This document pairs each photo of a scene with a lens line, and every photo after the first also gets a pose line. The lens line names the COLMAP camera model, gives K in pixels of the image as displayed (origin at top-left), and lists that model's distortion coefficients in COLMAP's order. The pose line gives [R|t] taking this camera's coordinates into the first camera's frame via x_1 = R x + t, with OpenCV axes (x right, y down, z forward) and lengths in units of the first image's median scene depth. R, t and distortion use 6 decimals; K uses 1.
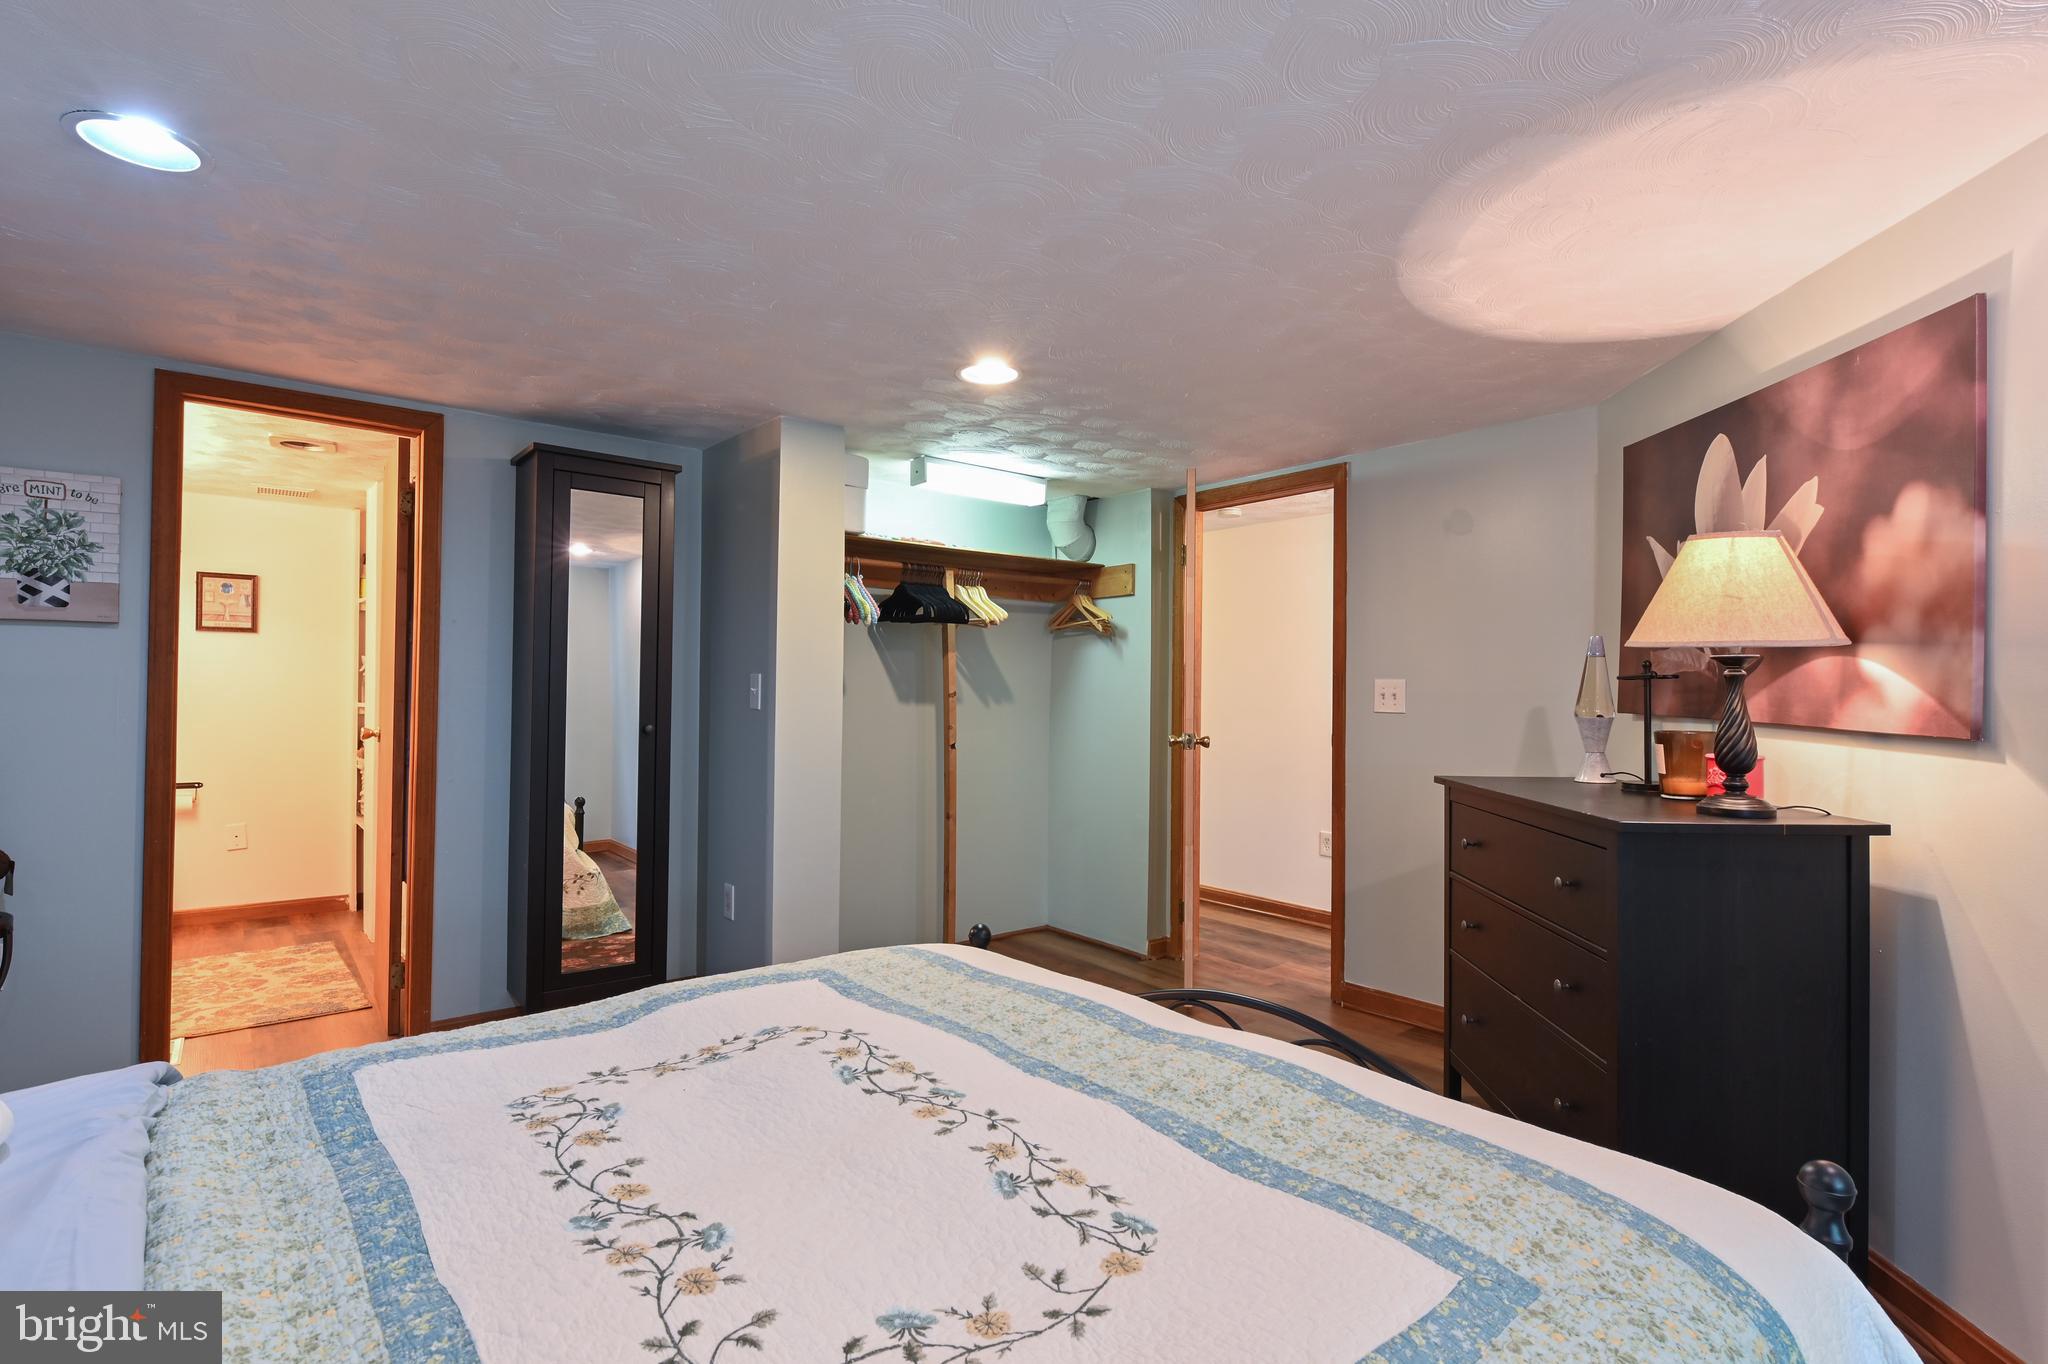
lens RADIAL K [[973.8, 0, 1017.7], [0, 973.8, 685.9], [0, 0, 1]] dist [-0.003994, -0.001031]
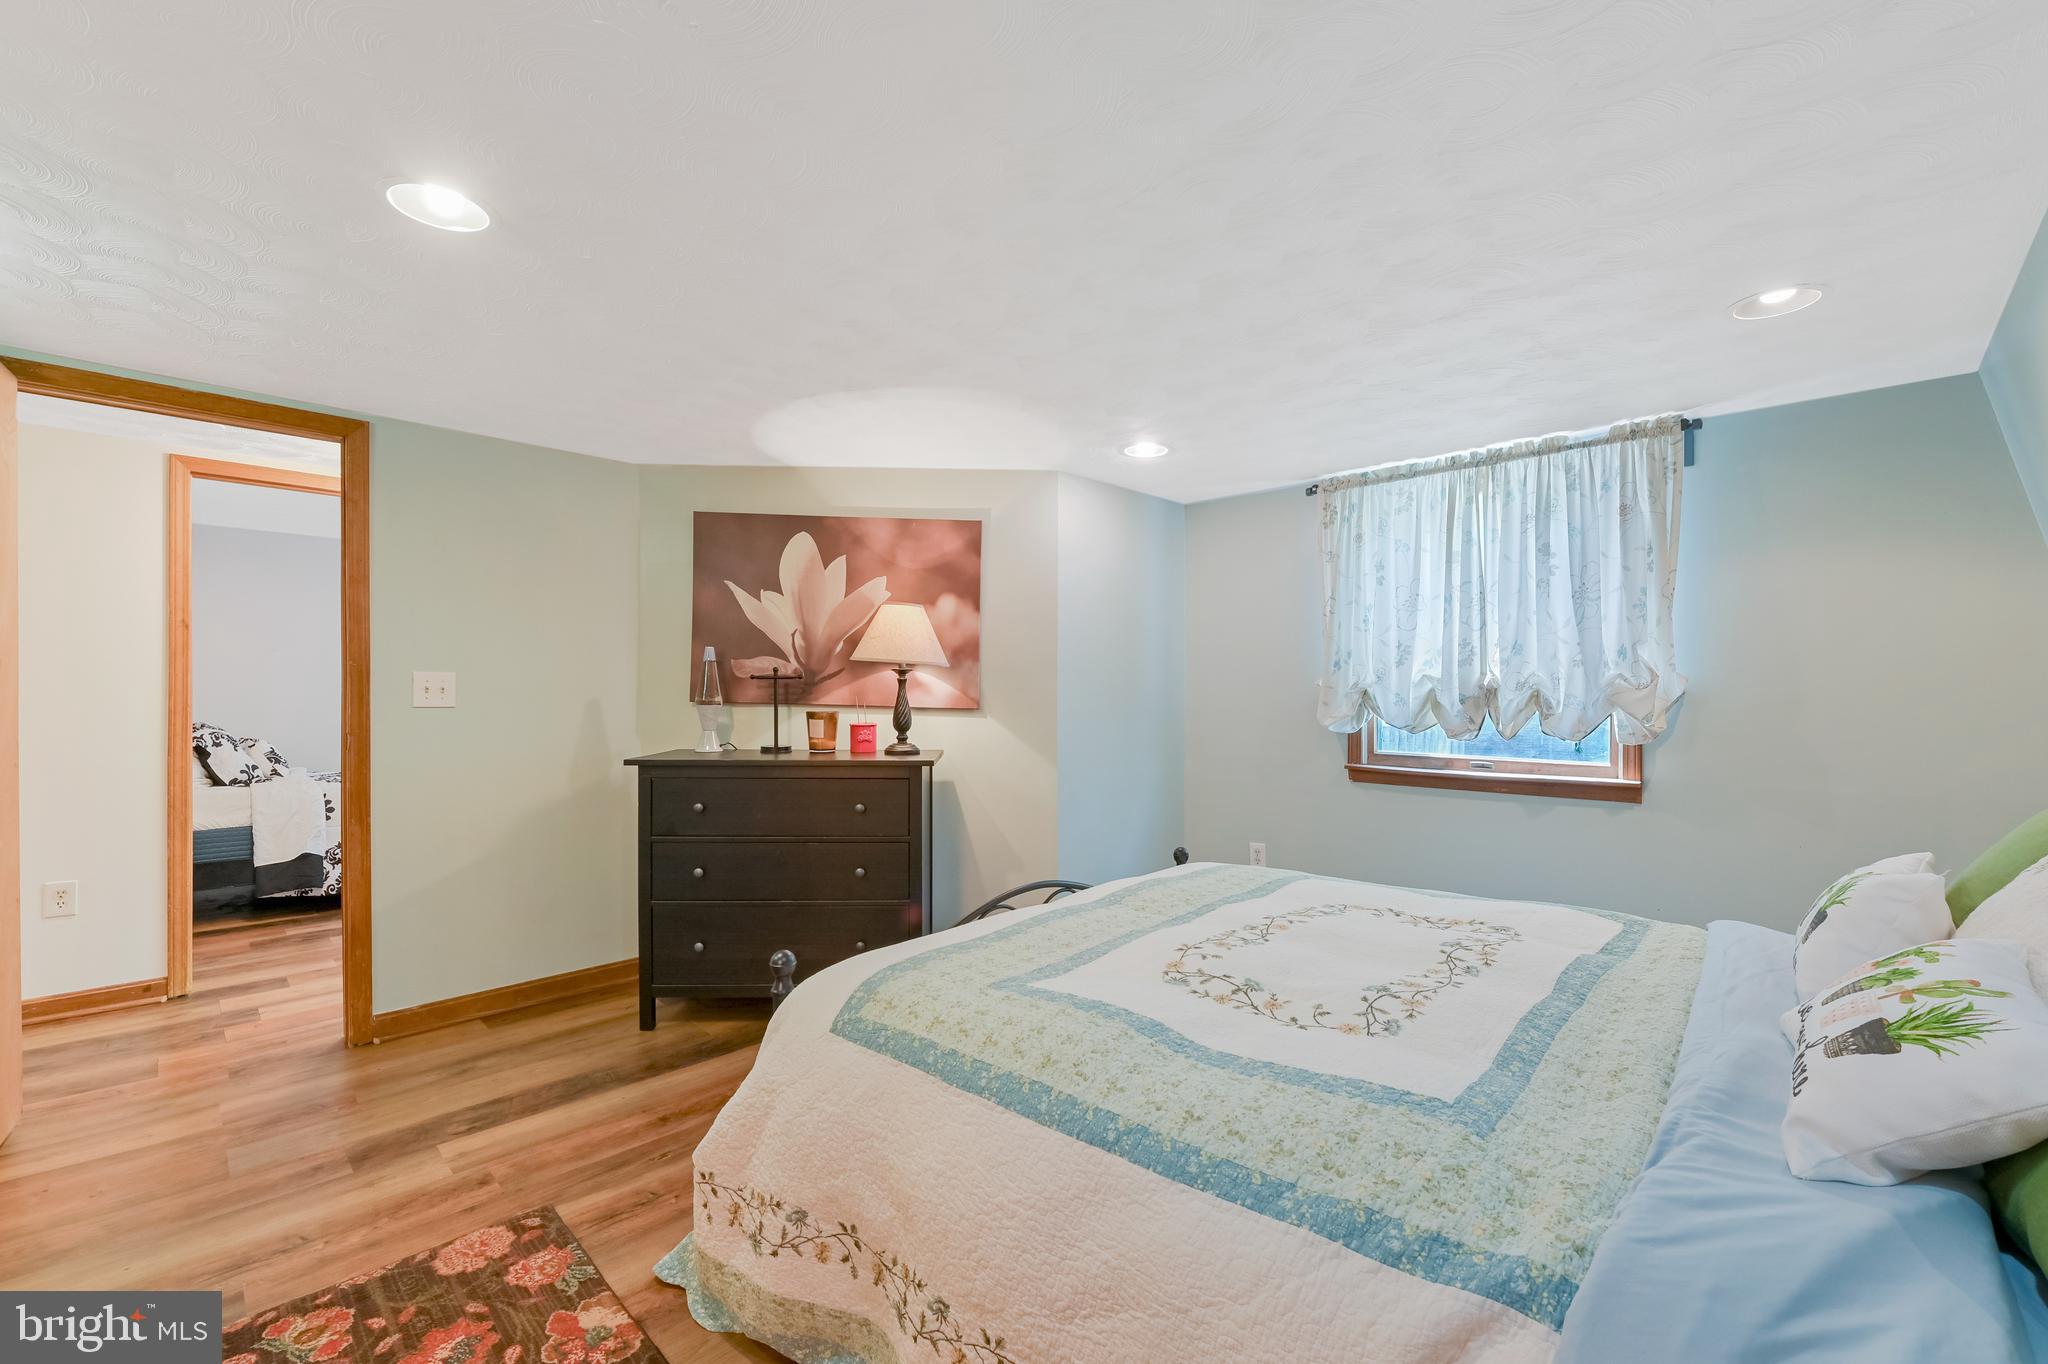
lens RADIAL K [[827.8, 0, 1044.2], [0, 827.8, 686.4], [0, 0, 1]] dist [-0.012675, -0.000537]
pose [[-0.118749, -0.000185, 0.992924, -1.010190], [-0.013177, 0.999912, -0.001390, 0.001086], [-0.992837, -0.013249, -0.118741, 1.055139]]
